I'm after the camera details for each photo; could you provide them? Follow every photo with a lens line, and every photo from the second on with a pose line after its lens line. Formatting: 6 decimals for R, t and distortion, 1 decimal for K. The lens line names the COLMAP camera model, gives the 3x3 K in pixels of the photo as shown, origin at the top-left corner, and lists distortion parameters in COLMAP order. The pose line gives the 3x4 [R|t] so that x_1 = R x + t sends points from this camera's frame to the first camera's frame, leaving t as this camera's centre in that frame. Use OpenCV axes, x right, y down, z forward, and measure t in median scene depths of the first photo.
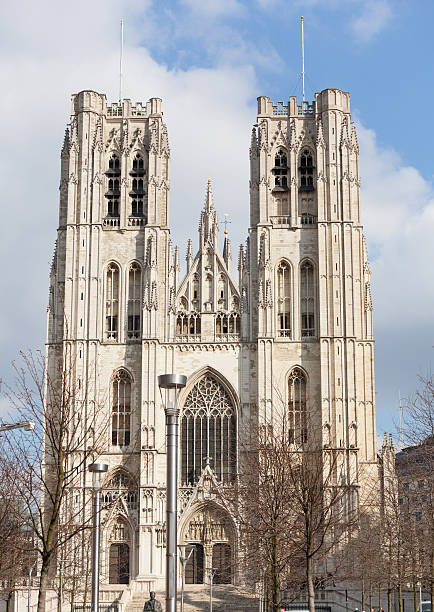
lens RADIAL K [[1380.6, 0, 217.0], [0, 1380.6, 306.0], [0, 0, 1]] dist [-0.039014, -0.443453]
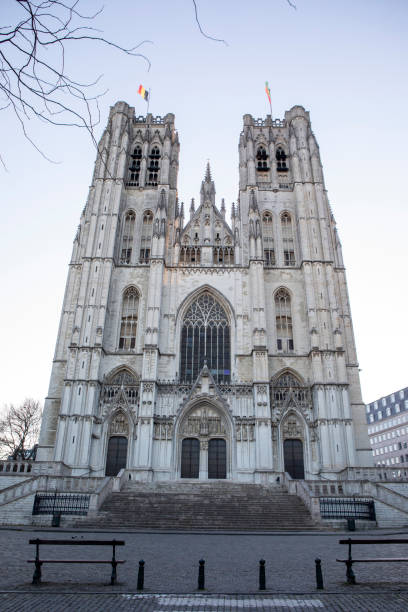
lens RADIAL K [[461.9, 0, 204.0], [0, 461.9, 306.0], [0, 0, 1]] dist [-0.067873, 0.006304]
pose [[0.998942, 0.032804, 0.032235, -0.020304], [-0.025666, 0.979226, -0.201141, 0.139503], [-0.038164, 0.200101, 0.979032, 0.621790]]
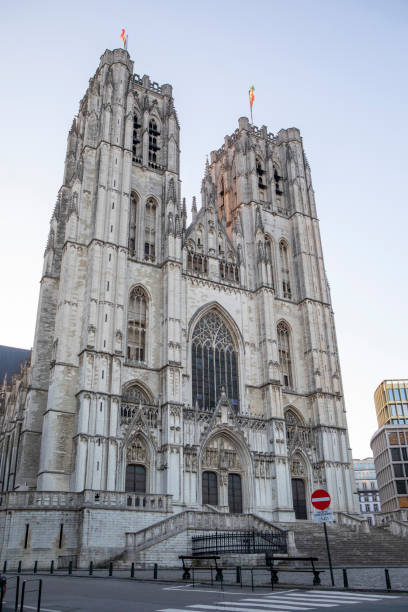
lens RADIAL K [[574.5, 0, 204.0], [0, 574.5, 306.0], [0, 0, 1]] dist [-0.060993, 0.008504]
pose [[0.841939, 0.225085, 0.490384, -0.228652], [-0.124463, 0.965342, -0.229400, 0.148173], [-0.525022, 0.132106, 0.840773, 0.636374]]
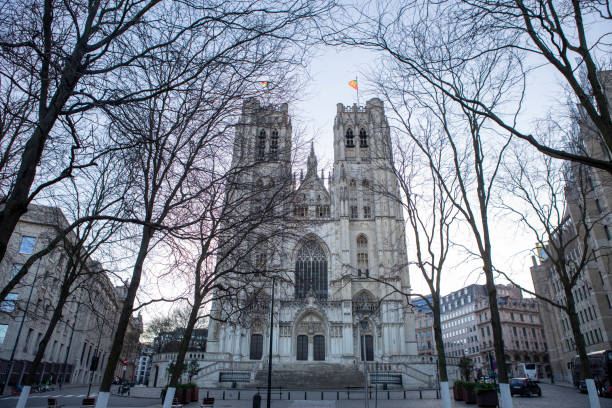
lens RADIAL K [[417.4, 0, 303.1], [0, 417.4, 204.6], [0, 0, 1]] dist [-0.080948, 0.004045]
pose [[0.999765, 0.019944, 0.008470, -0.022368], [-0.018037, 0.982628, -0.184709, 0.106771], [-0.012007, 0.184513, 0.982757, 0.469850]]
